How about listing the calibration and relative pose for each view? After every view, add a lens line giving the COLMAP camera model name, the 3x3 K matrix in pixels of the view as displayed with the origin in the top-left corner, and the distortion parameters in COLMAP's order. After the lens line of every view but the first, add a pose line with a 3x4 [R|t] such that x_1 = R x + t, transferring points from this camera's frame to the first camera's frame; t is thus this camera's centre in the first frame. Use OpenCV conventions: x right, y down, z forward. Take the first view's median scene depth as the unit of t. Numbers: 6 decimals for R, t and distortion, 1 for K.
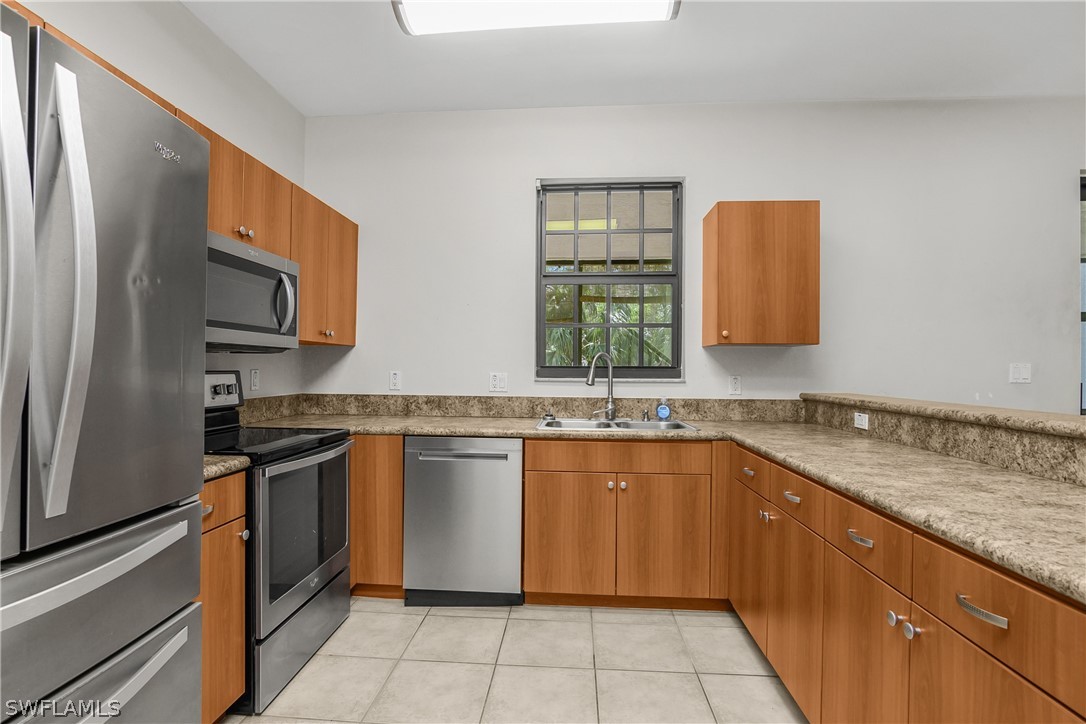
lens RADIAL K [[532.3, 0, 535.7], [0, 532.3, 367.4], [0, 0, 1]] dist [-0.021014, 0.000659]
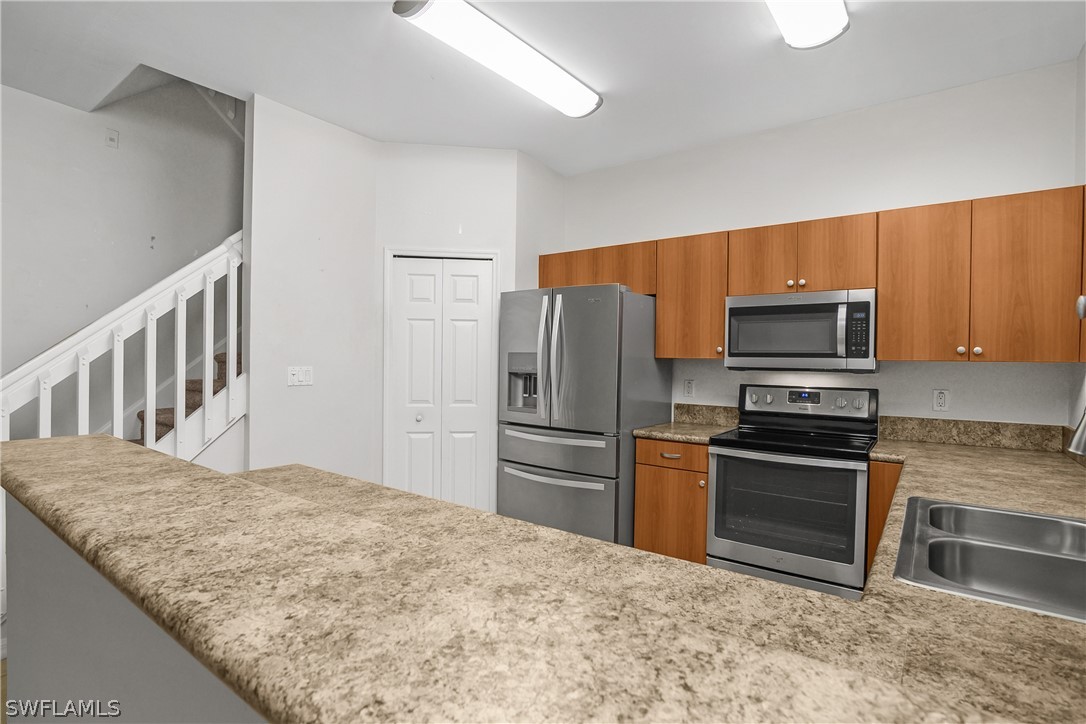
lens RADIAL K [[525.8, 0, 545.2], [0, 525.8, 365.3], [0, 0, 1]] dist [-0.021924, 0.000209]
pose [[-0.536553, -0.010809, -0.843797, 0.630082], [-0.017622, 0.999843, -0.001602, -0.025326], [0.843683, 0.014009, -0.536659, 0.823936]]
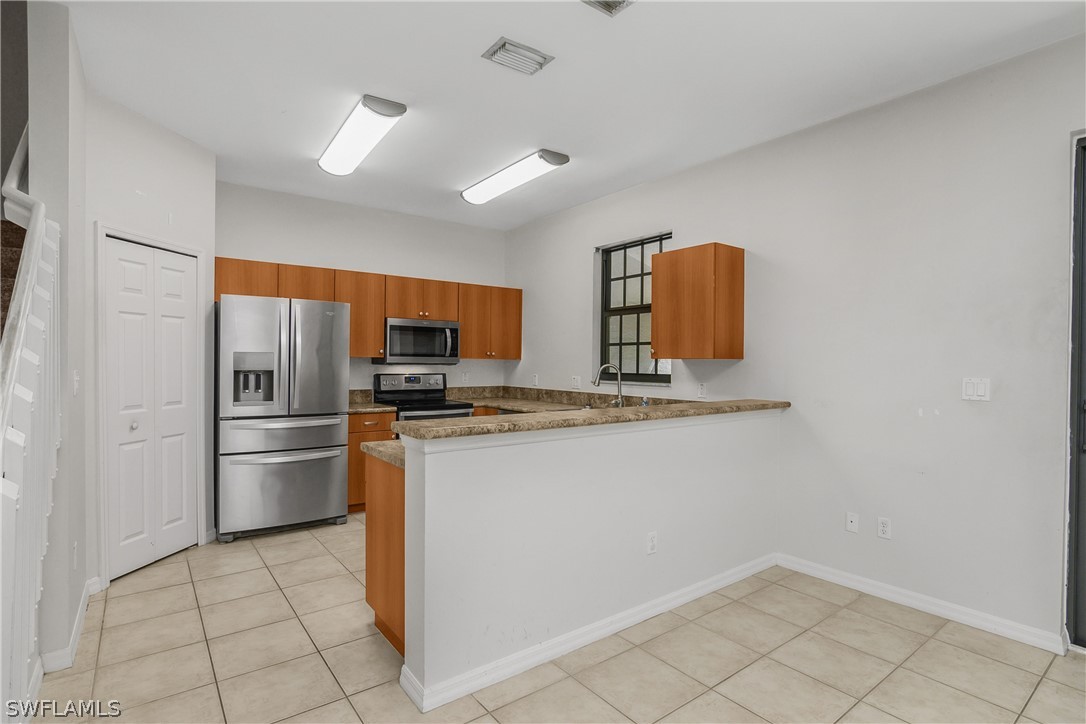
lens RADIAL K [[532.3, 0, 535.7], [0, 532.3, 367.4], [0, 0, 1]] dist [-0.021014, 0.000659]
pose [[0.657280, 0.006715, -0.753617, 1.077909], [-0.002671, 0.999975, 0.006580, -0.027553], [0.753642, -0.002312, 0.657281, -0.117605]]
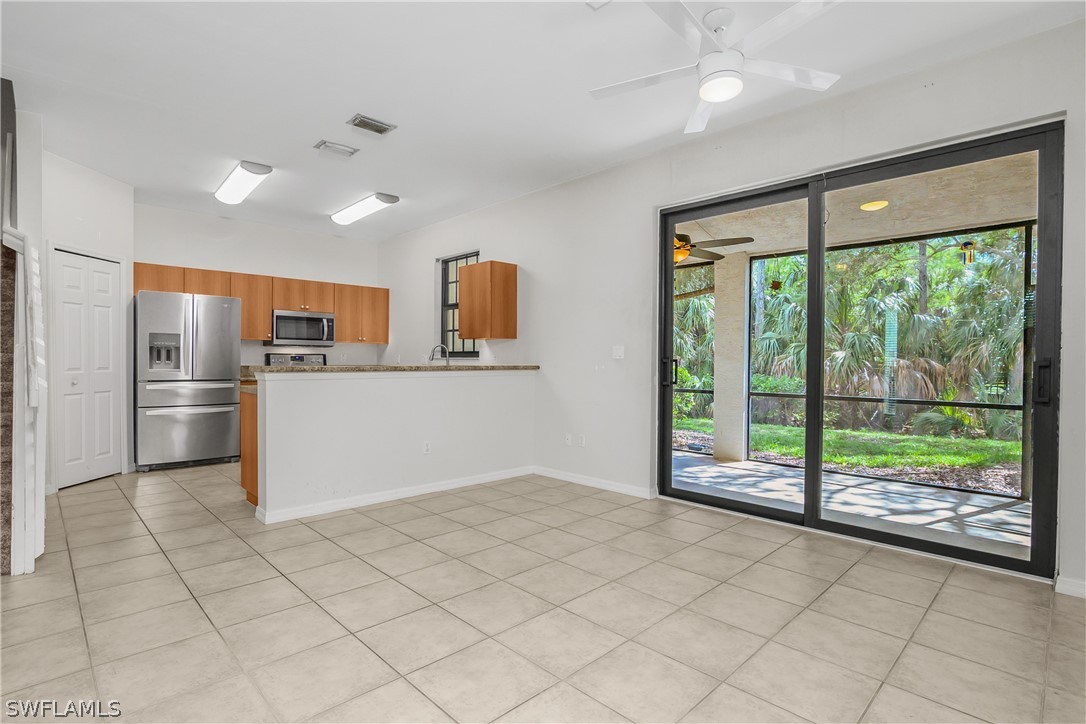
lens RADIAL K [[532.3, 0, 535.7], [0, 532.3, 367.4], [0, 0, 1]] dist [-0.021014, 0.000659]
pose [[0.746134, 0.007767, -0.665751, 1.713906], [-0.000602, 0.999939, 0.010990, 0.036536], [0.665796, -0.007799, 0.746093, -0.267285]]
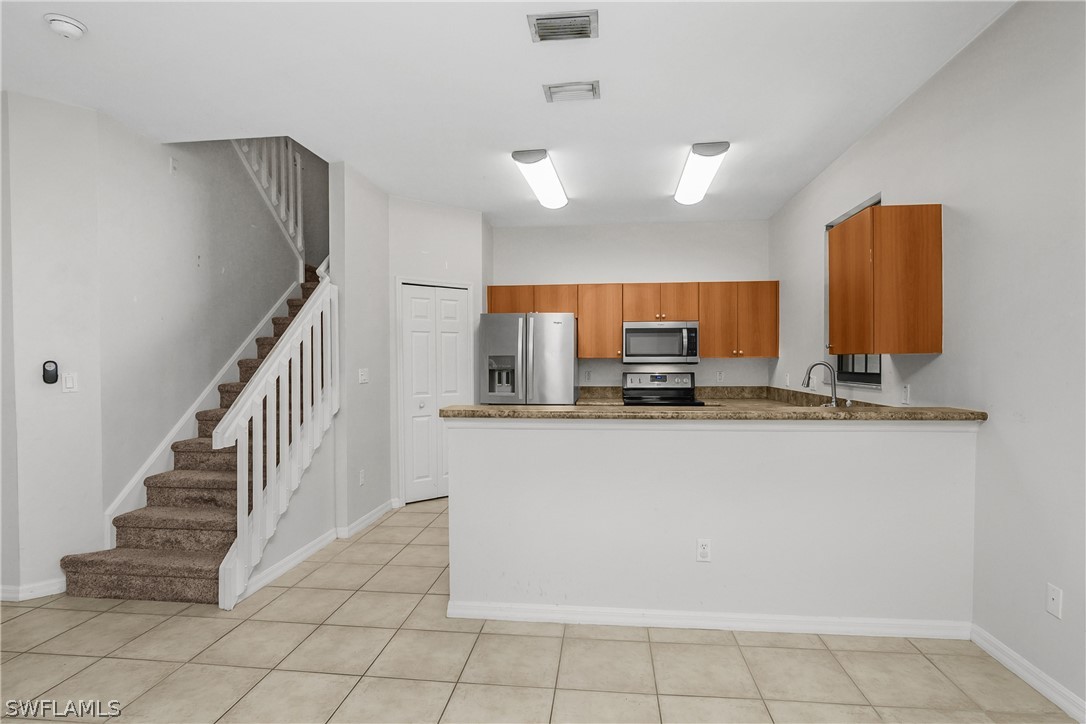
lens RADIAL K [[544.9, 0, 547.0], [0, 544.9, 369.7], [0, 0, 1]] dist [-0.021749, 0.000720]
pose [[-0.033700, 0.008628, -0.999395, 1.397778], [0.005584, 0.999949, 0.008445, -0.022741], [0.999416, -0.005296, -0.033747, 0.389636]]
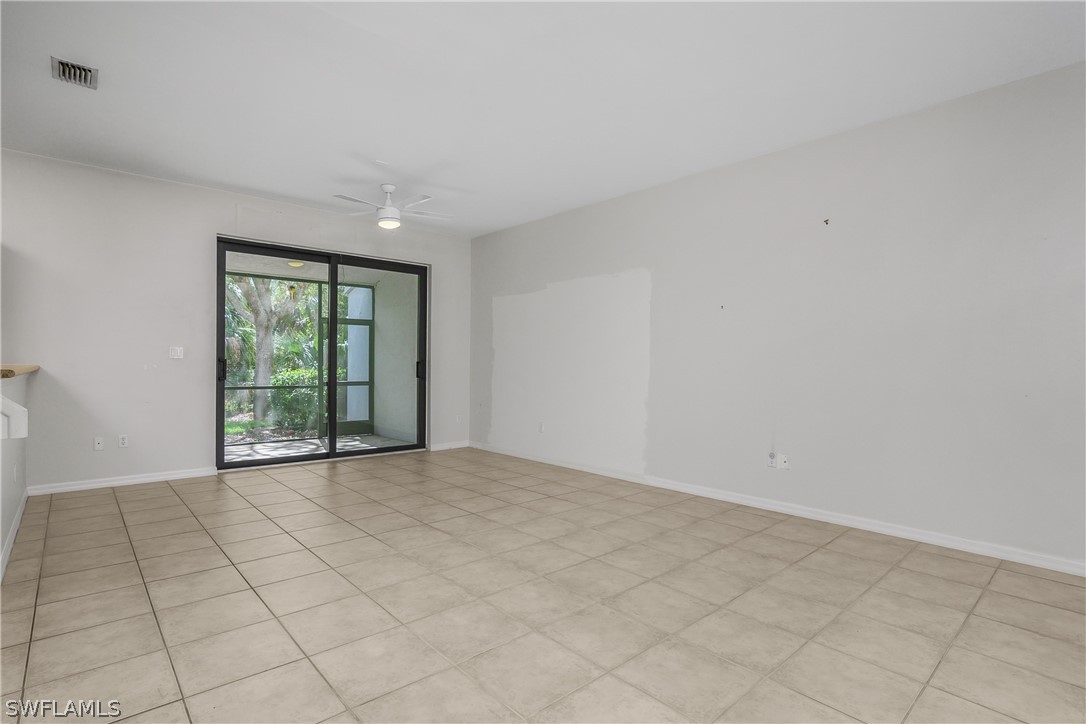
lens RADIAL K [[525.8, 0, 545.2], [0, 525.8, 365.3], [0, 0, 1]] dist [-0.021924, 0.000209]
pose [[0.686819, -0.002208, 0.726825, 0.526096], [-0.007952, 0.999913, 0.010551, 0.024658], [-0.726785, -0.013026, 0.686742, -0.925969]]
